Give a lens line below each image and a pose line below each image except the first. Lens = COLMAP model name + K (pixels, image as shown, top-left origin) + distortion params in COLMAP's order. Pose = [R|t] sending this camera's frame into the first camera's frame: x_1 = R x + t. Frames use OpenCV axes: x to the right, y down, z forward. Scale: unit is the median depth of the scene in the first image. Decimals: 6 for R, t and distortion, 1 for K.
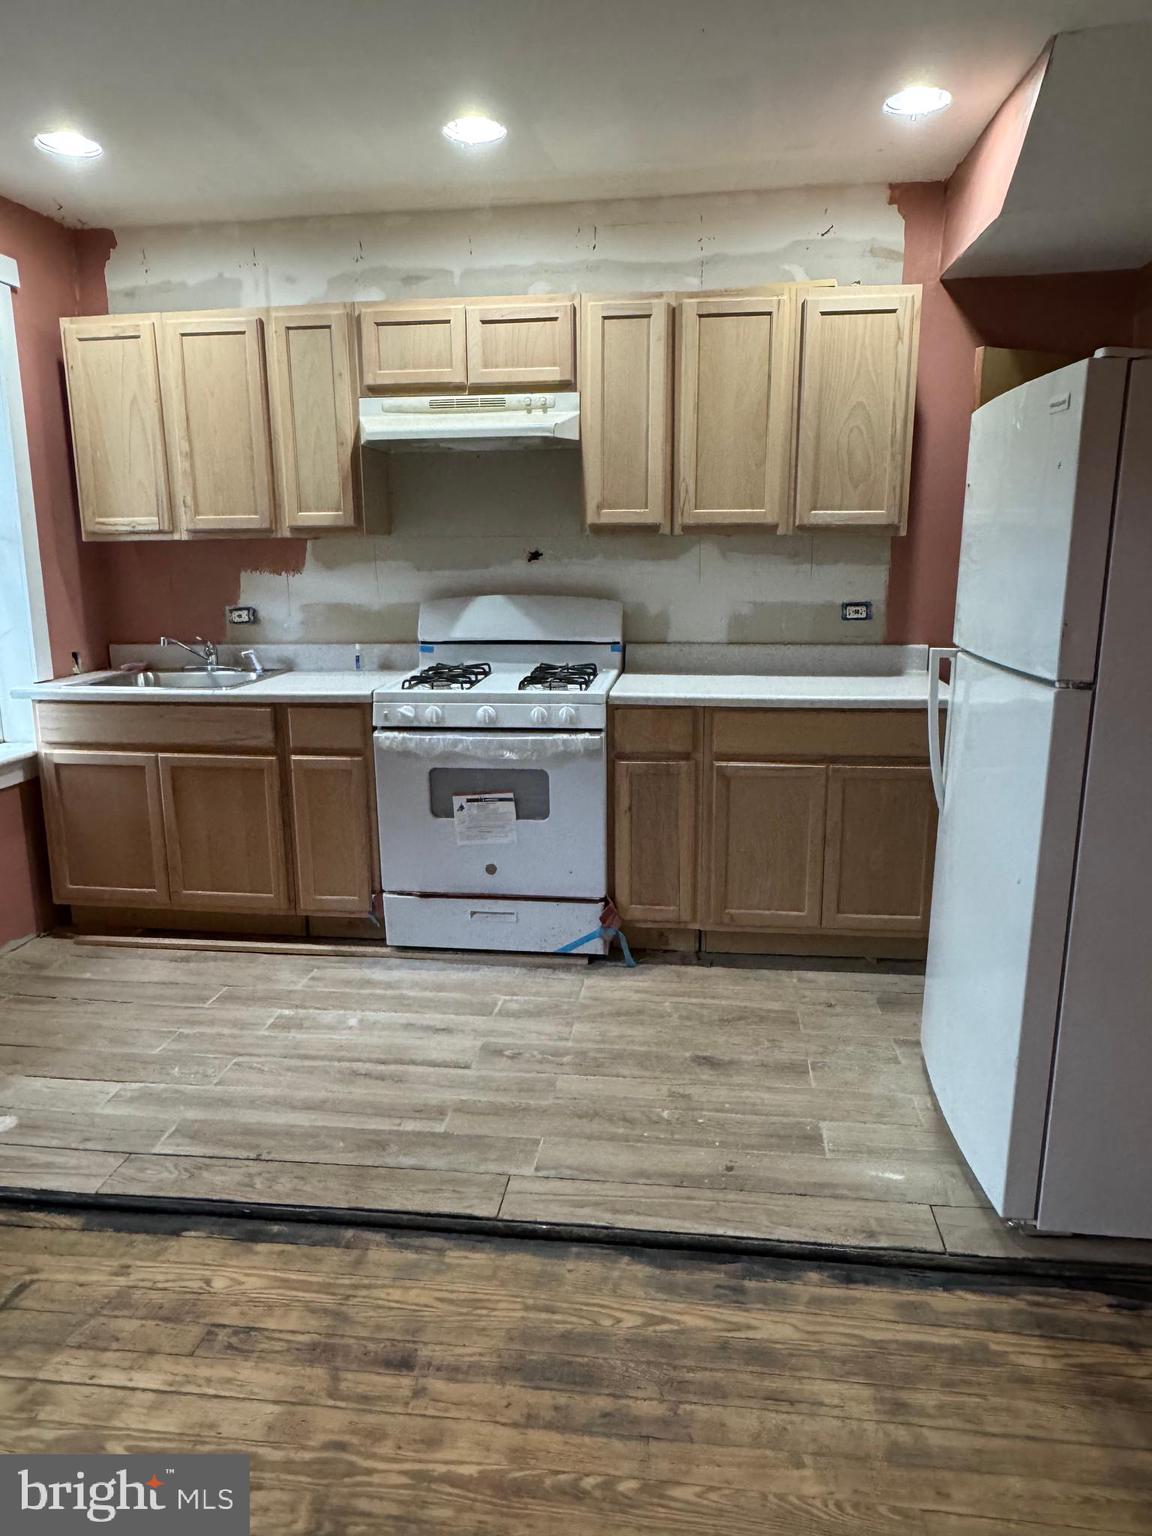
lens RADIAL K [[1027.4, 0, 575.7], [0, 1027.4, 756.8], [0, 0, 1]] dist [-0.006108, 0.004691]
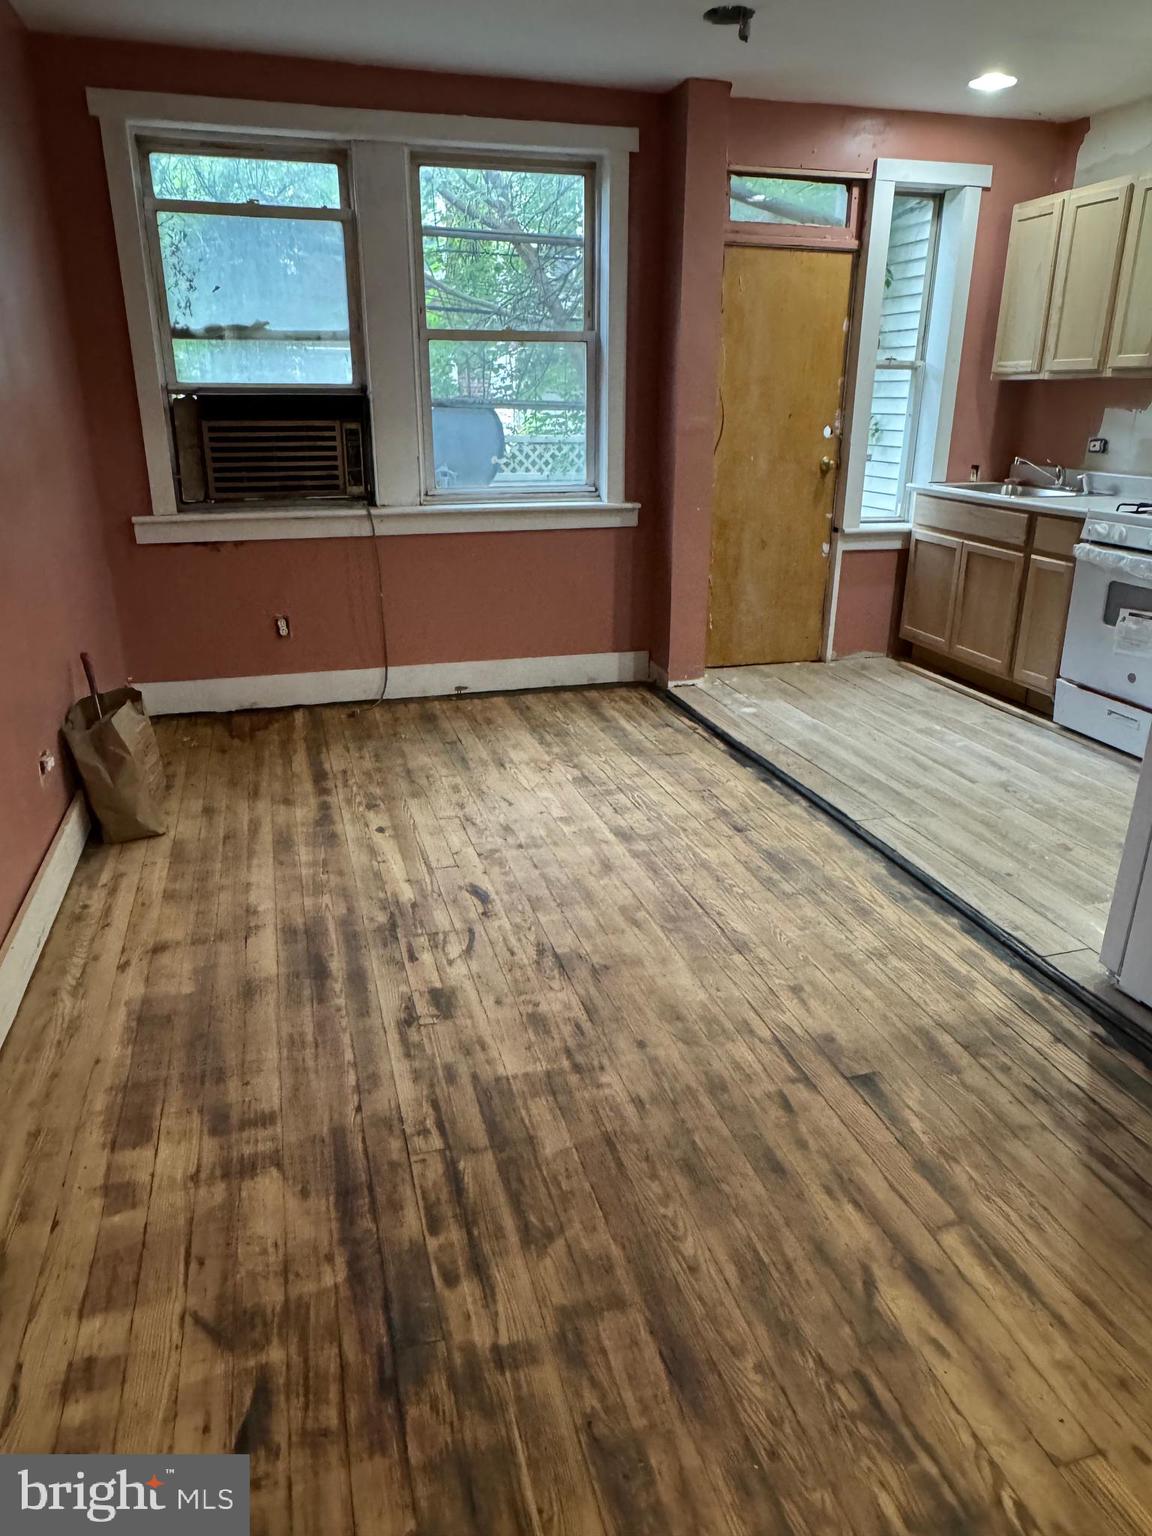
lens RADIAL K [[1027.4, 0, 579.8], [0, 1027.4, 771.9], [0, 0, 1]] dist [-0.006108, 0.004691]
pose [[0.404964, 0.329347, -0.852956, 0.686093], [-0.195548, 0.942486, 0.271075, 0.017807], [0.893177, 0.057019, 0.446076, -0.061776]]
